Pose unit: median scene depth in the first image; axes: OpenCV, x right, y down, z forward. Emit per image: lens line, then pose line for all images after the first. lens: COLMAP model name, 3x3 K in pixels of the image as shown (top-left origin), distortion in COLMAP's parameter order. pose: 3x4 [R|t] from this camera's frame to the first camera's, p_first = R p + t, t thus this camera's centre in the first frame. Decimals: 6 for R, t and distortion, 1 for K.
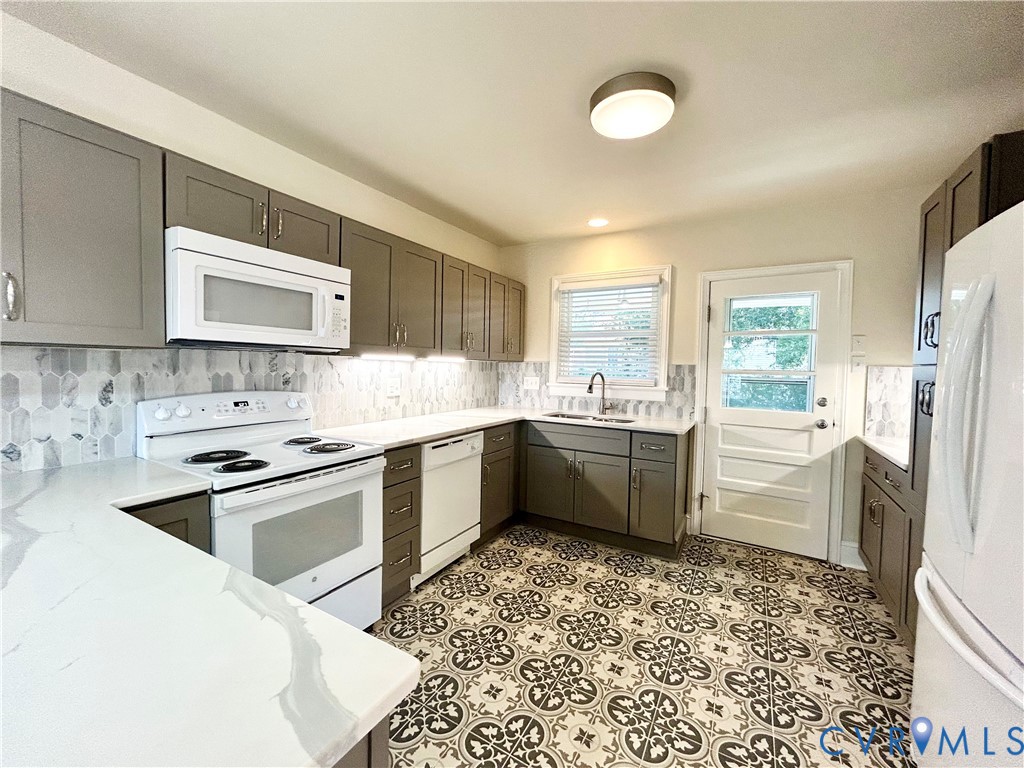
lens RADIAL K [[411.5, 0, 513.3], [0, 411.5, 378.9], [0, 0, 1]] dist [-0.001740, 0.000890]
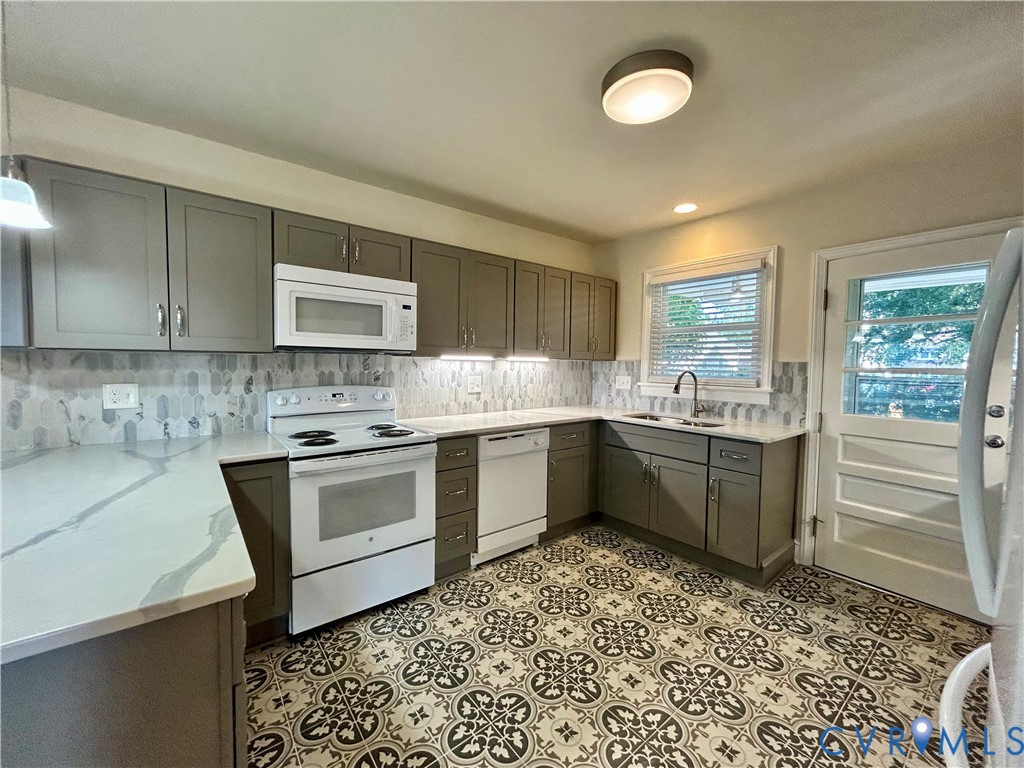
lens RADIAL K [[411.5, 0, 513.3], [0, 411.5, 378.9], [0, 0, 1]] dist [-0.001740, 0.000890]
pose [[0.931279, 0.007023, -0.364240, 0.227180], [-0.006855, 0.999975, 0.001754, 0.002885], [0.364243, 0.000863, 0.931303, 0.006248]]
